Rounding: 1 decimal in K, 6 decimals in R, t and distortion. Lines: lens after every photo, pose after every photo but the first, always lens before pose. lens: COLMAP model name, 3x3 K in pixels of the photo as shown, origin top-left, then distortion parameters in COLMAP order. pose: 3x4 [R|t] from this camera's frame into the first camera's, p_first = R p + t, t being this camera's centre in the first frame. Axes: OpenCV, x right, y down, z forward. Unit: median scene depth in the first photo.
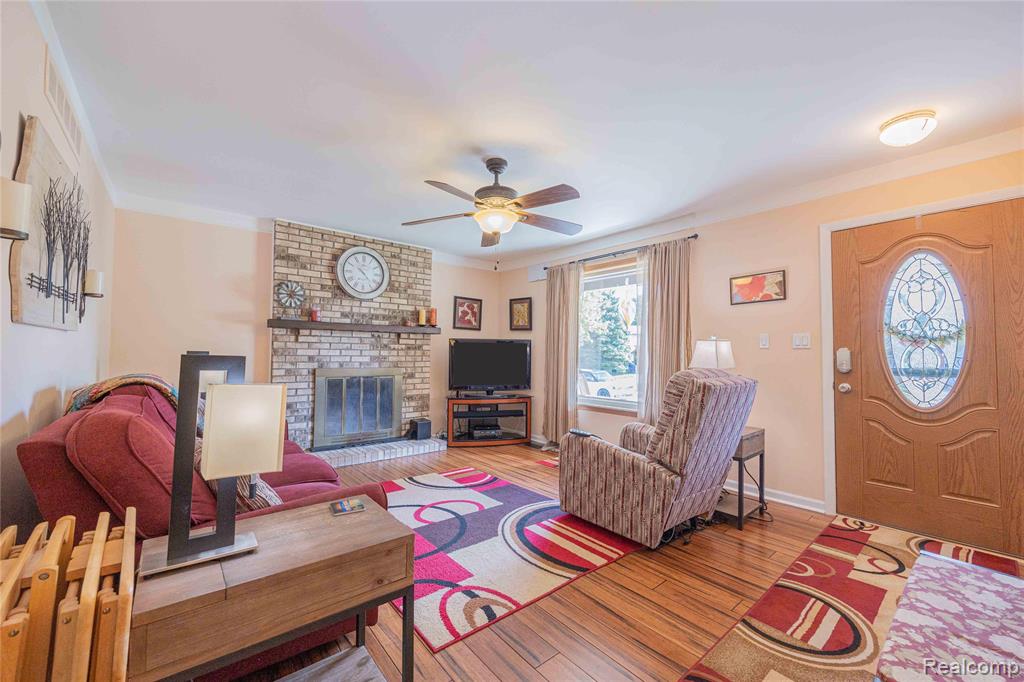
lens RADIAL K [[409.1, 0, 514.1], [0, 409.1, 341.2], [0, 0, 1]] dist [-0.002859, -0.000653]
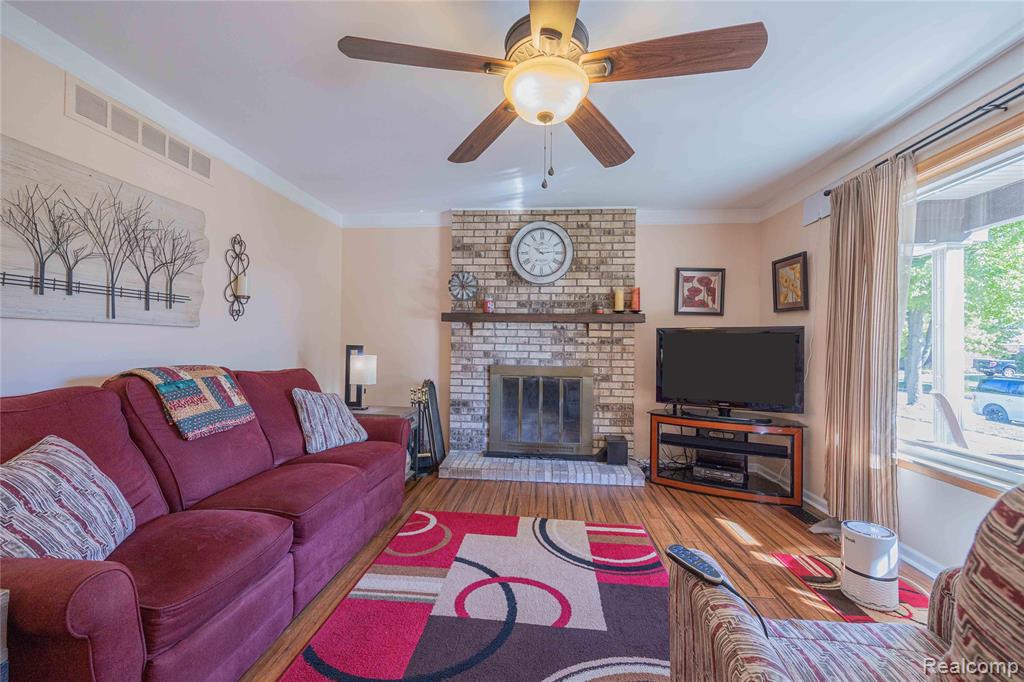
lens RADIAL K [[409.1, 0, 514.1], [0, 409.1, 341.2], [0, 0, 1]] dist [-0.002859, -0.000653]
pose [[0.712131, -0.009633, -0.701981, 0.201413], [0.014526, 0.999894, 0.001014, 0.014446], [0.701897, -0.010919, 0.712195, 0.410080]]
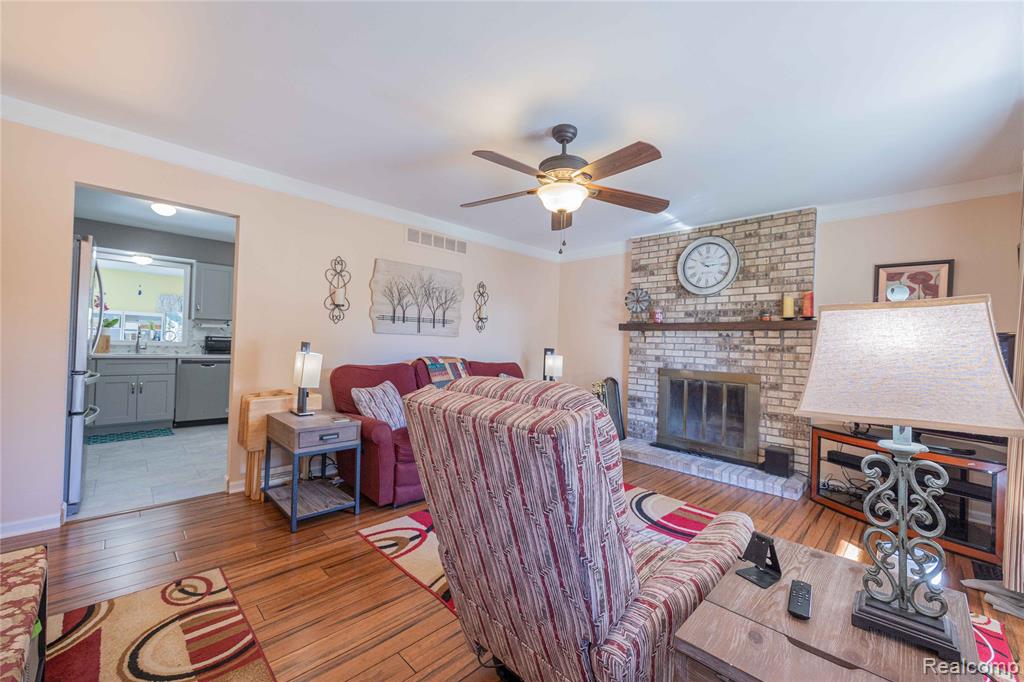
lens RADIAL K [[409.1, 0, 514.1], [0, 409.1, 341.2], [0, 0, 1]] dist [-0.002859, -0.000653]
pose [[0.085132, -0.018403, -0.996200, 0.555882], [-0.003445, 0.999818, -0.018764, 0.020370], [0.996364, 0.005029, 0.085053, 0.566426]]
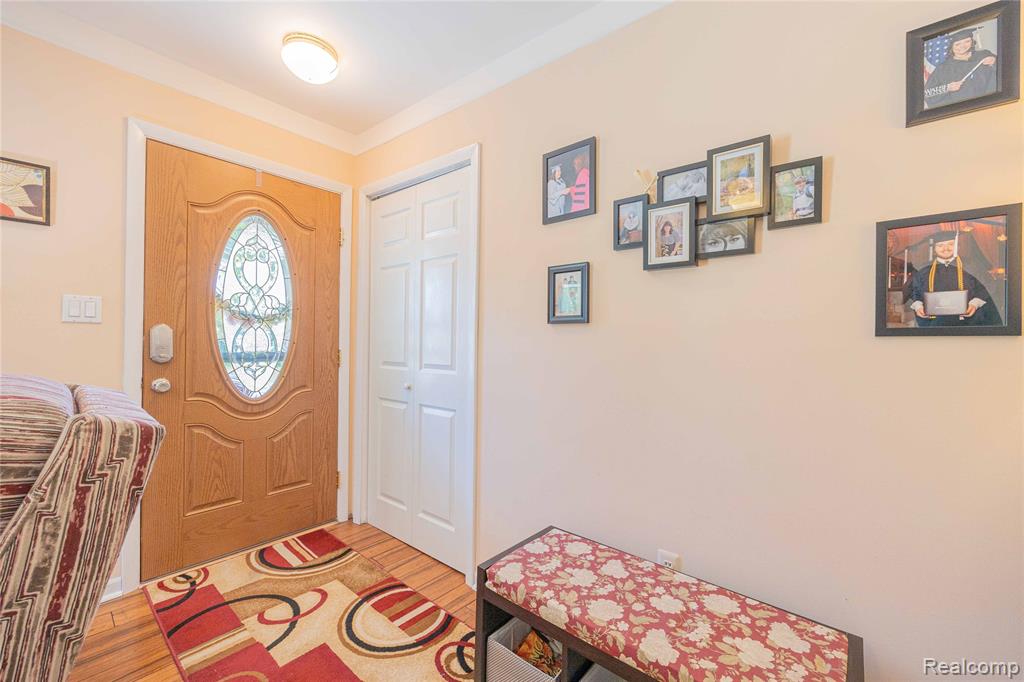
lens RADIAL K [[409.1, 0, 514.1], [0, 409.1, 341.2], [0, 0, 1]] dist [-0.002859, -0.000653]
pose [[-0.168833, -0.007647, 0.985615, 0.048322], [-0.046628, 0.998912, -0.000237, 0.011994], [-0.984541, -0.045998, -0.169006, 0.394169]]
